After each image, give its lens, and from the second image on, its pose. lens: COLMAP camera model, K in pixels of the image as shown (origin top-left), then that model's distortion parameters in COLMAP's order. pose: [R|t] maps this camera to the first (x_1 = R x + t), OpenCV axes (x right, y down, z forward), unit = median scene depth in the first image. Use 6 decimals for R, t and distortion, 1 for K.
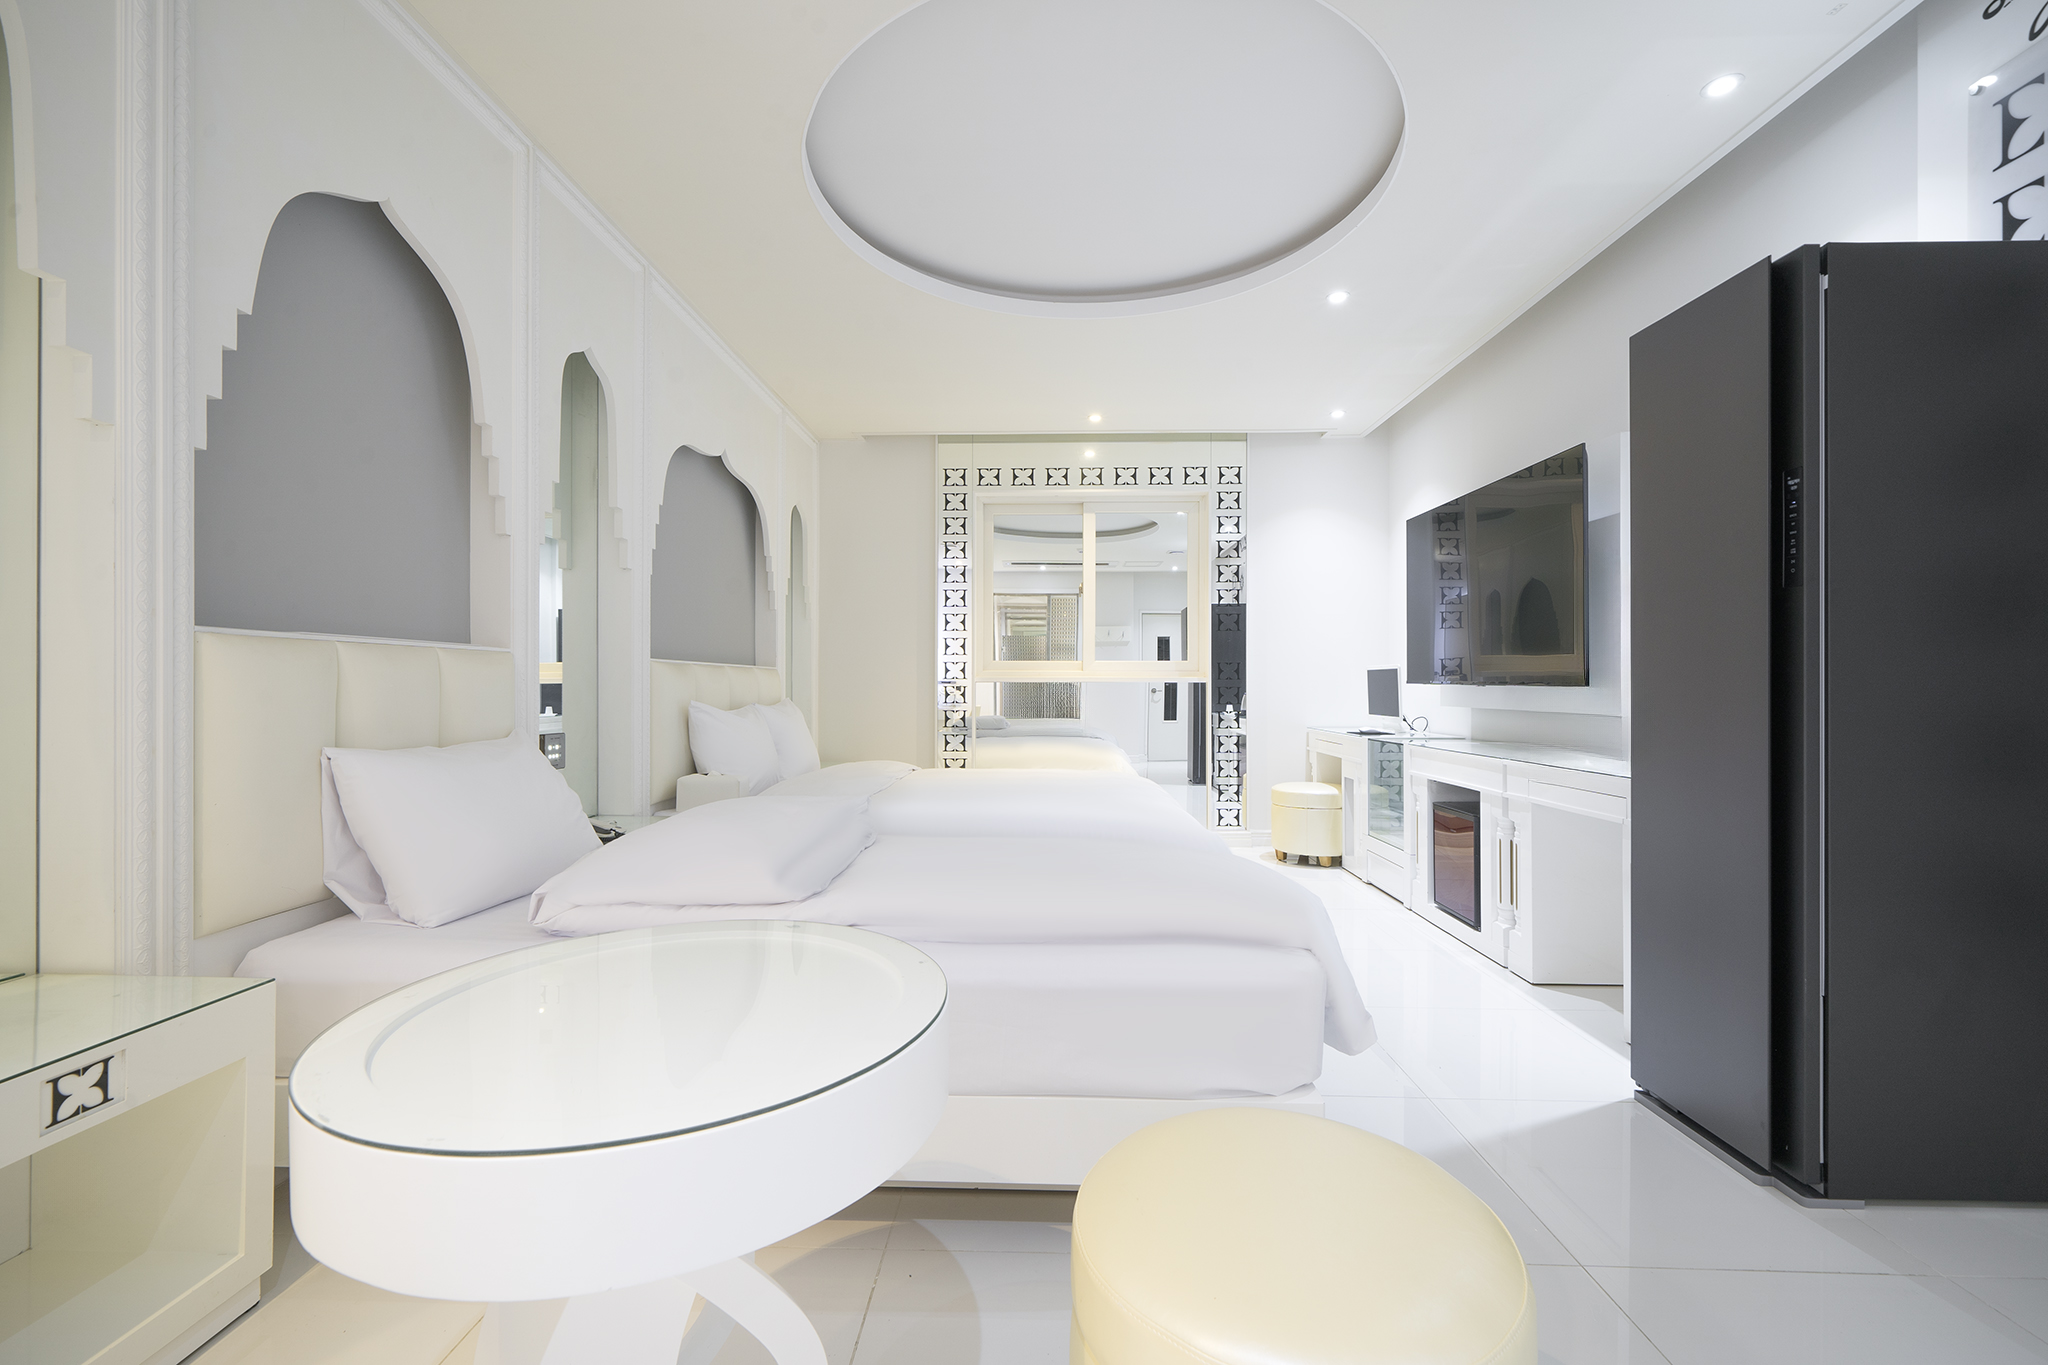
lens RADIAL K [[812.0, 0, 1024.0], [0, 812.0, 682.5], [0, 0, 1]] dist [0.001072, 0.000545]
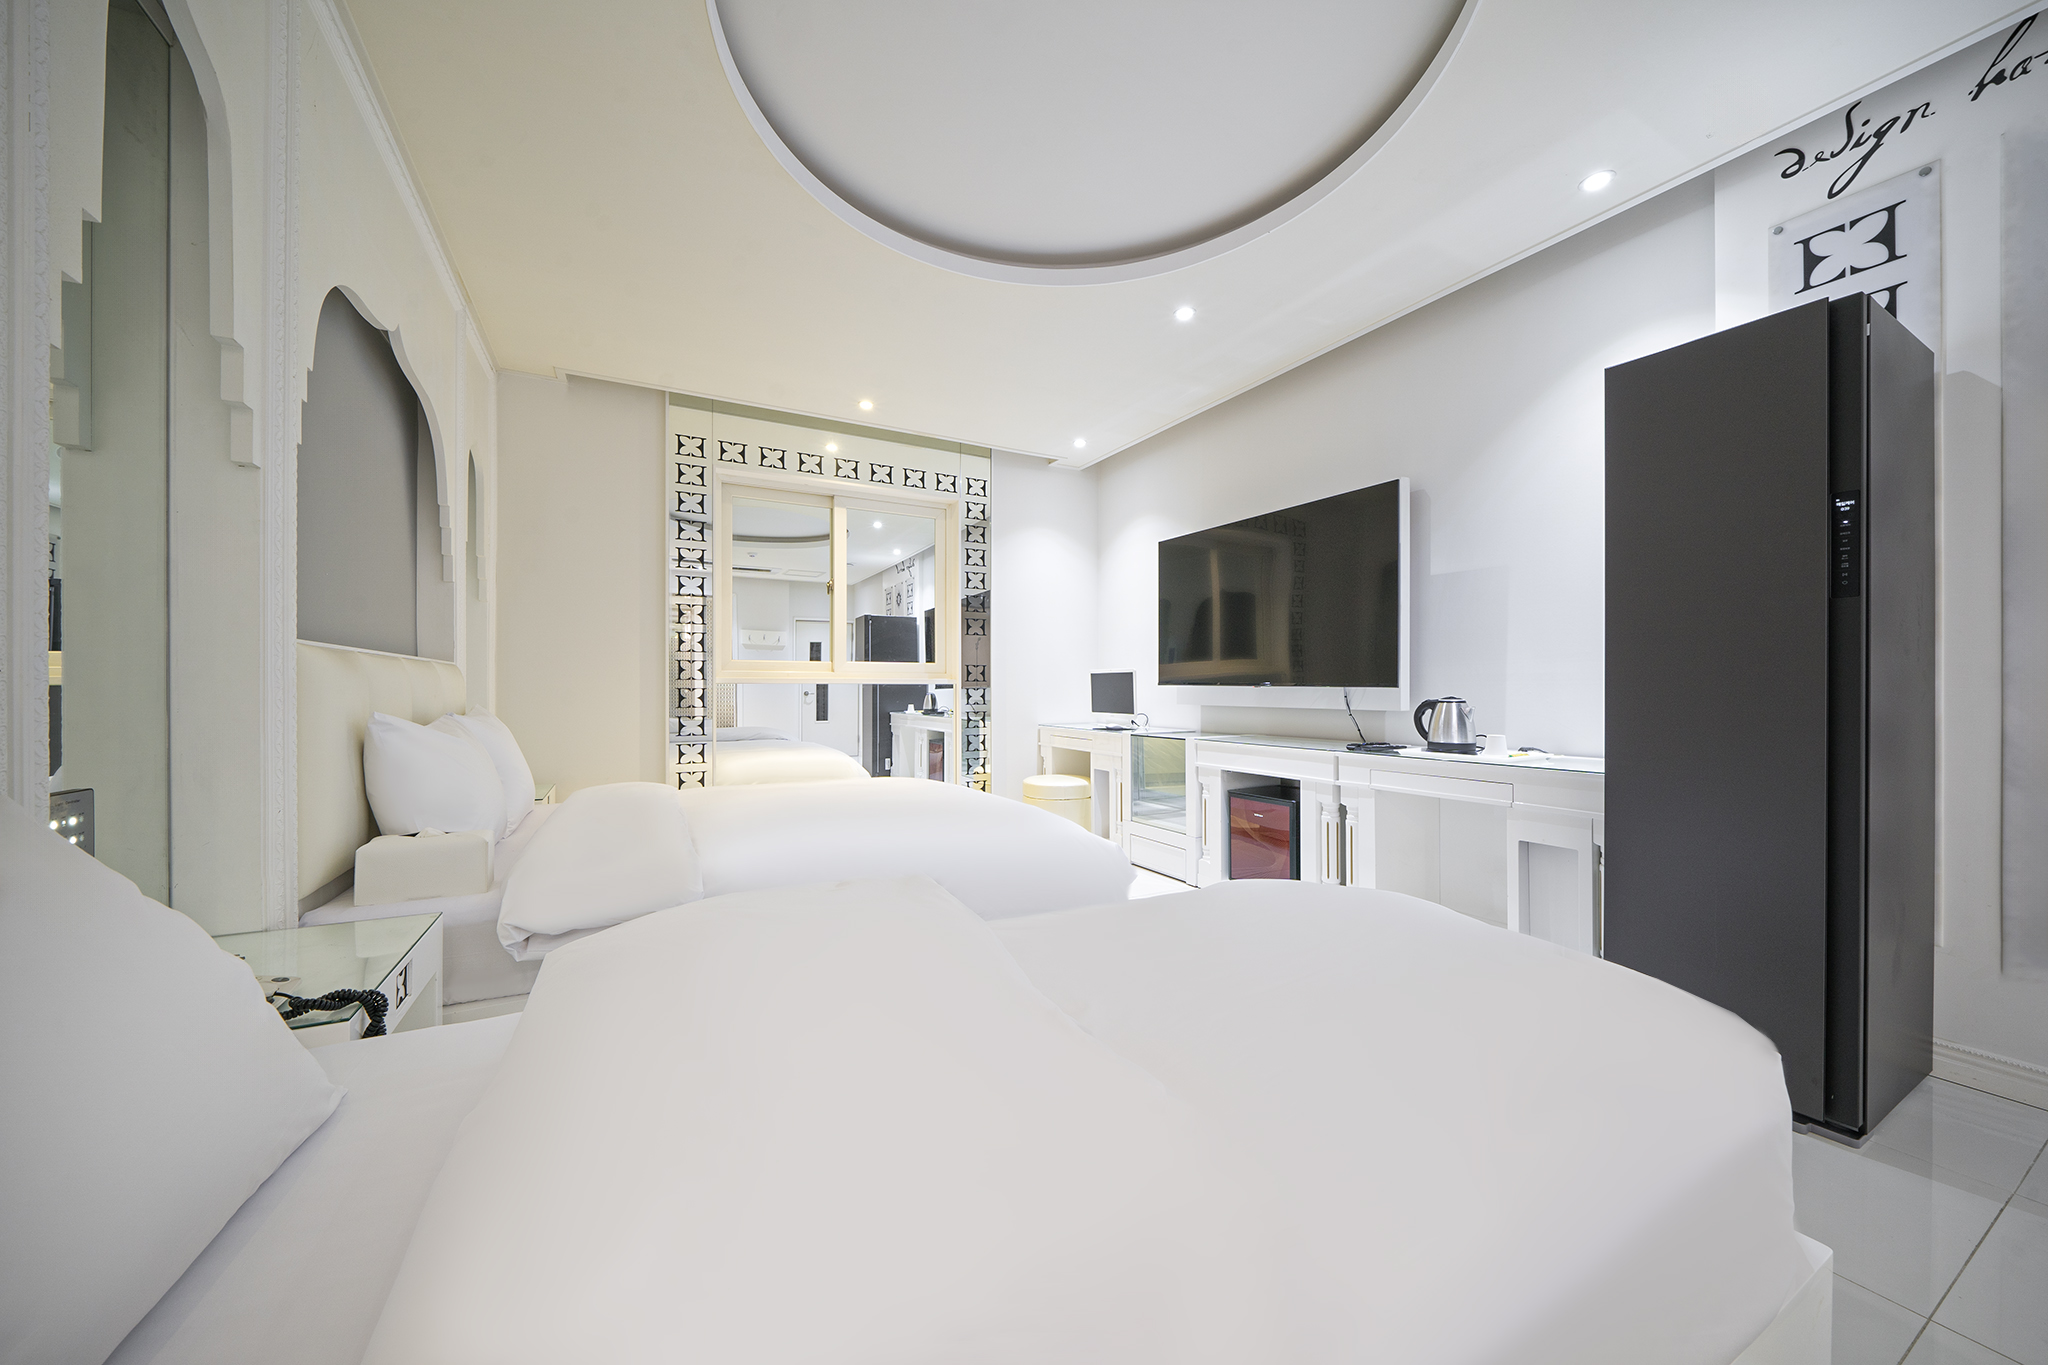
lens RADIAL K [[701.7, 0, 1026.5], [0, 701.7, 687.9], [0, 0, 1]] dist [-0.002280, -0.000022]
pose [[0.879498, -0.001075, 0.475902, -0.132845], [-0.001008, 0.999991, 0.004123, 0.000876], [-0.475902, -0.004106, 0.879489, 0.182792]]
